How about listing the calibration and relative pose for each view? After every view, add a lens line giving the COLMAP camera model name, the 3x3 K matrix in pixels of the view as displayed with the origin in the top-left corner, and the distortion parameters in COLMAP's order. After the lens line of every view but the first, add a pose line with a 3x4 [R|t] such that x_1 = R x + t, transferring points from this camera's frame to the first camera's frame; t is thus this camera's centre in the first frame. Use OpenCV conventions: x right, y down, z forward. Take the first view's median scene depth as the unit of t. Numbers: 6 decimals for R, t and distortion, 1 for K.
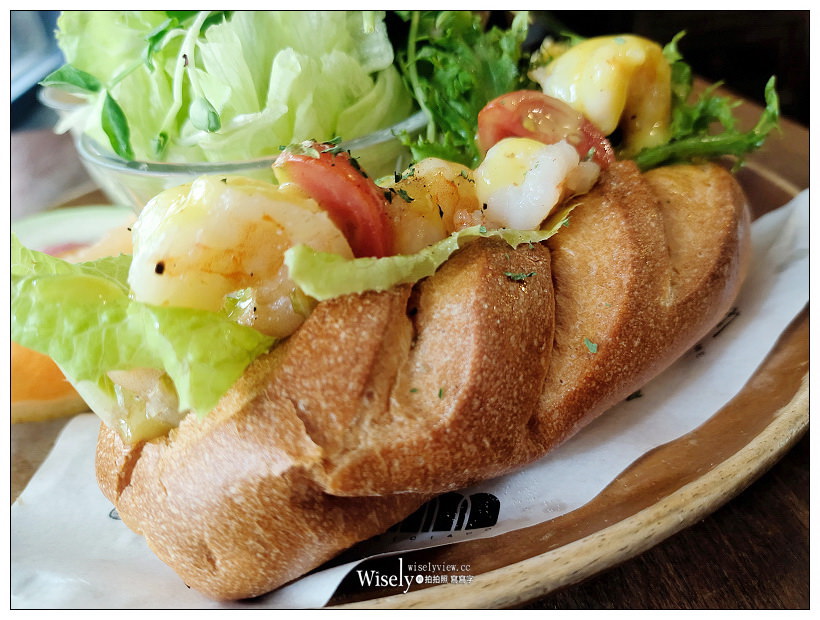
lens RADIAL K [[626.9, 0, 410.0], [0, 626.9, 310.0], [0, 0, 1]] dist [0.002659, 0.003531]
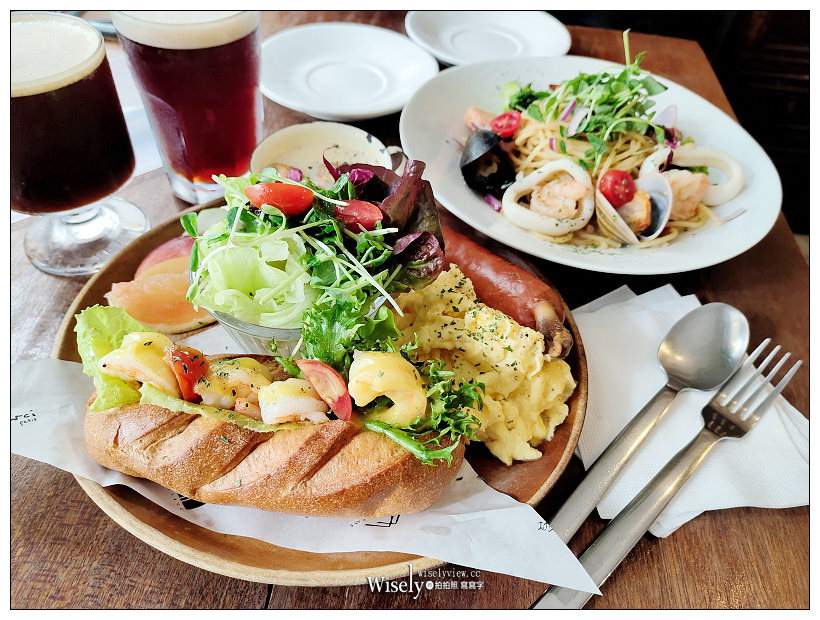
lens RADIAL K [[626.9, 0, 410.0], [0, 626.9, 310.0], [0, 0, 1]] dist [0.002659, 0.003531]
pose [[0.705209, 0.616670, -0.349854, 1.321360], [-0.521975, 0.785514, 0.332429, -1.794393], [0.479815, -0.051817, 0.875838, -0.769203]]
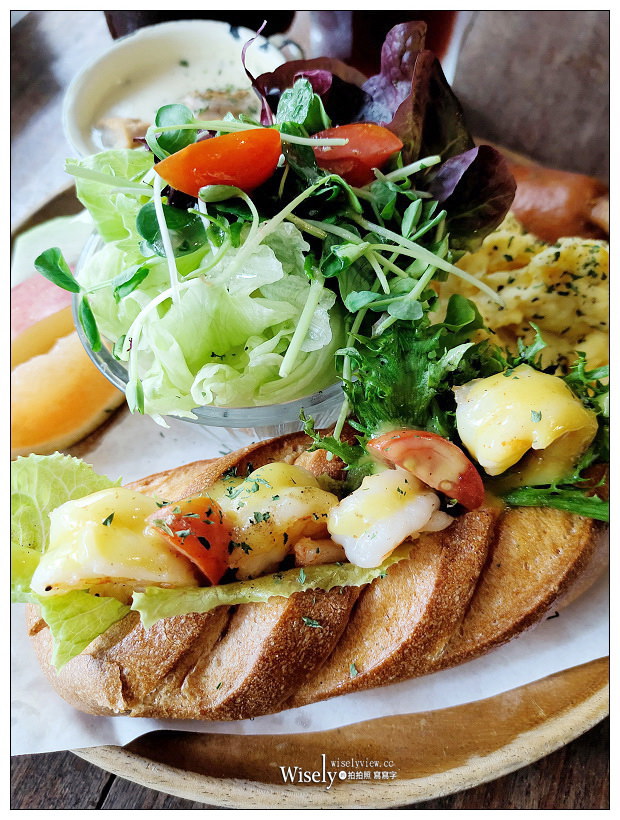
lens RADIAL K [[626.9, 0, 310.0], [0, 626.9, 410.0], [0, 0, 1]] dist [0.002659, 0.003531]
pose [[0.914102, 0.382756, -0.133846, 0.201151], [-0.279908, 0.834467, 0.474675, -1.216677], [0.293375, -0.396437, 0.869925, 0.029342]]
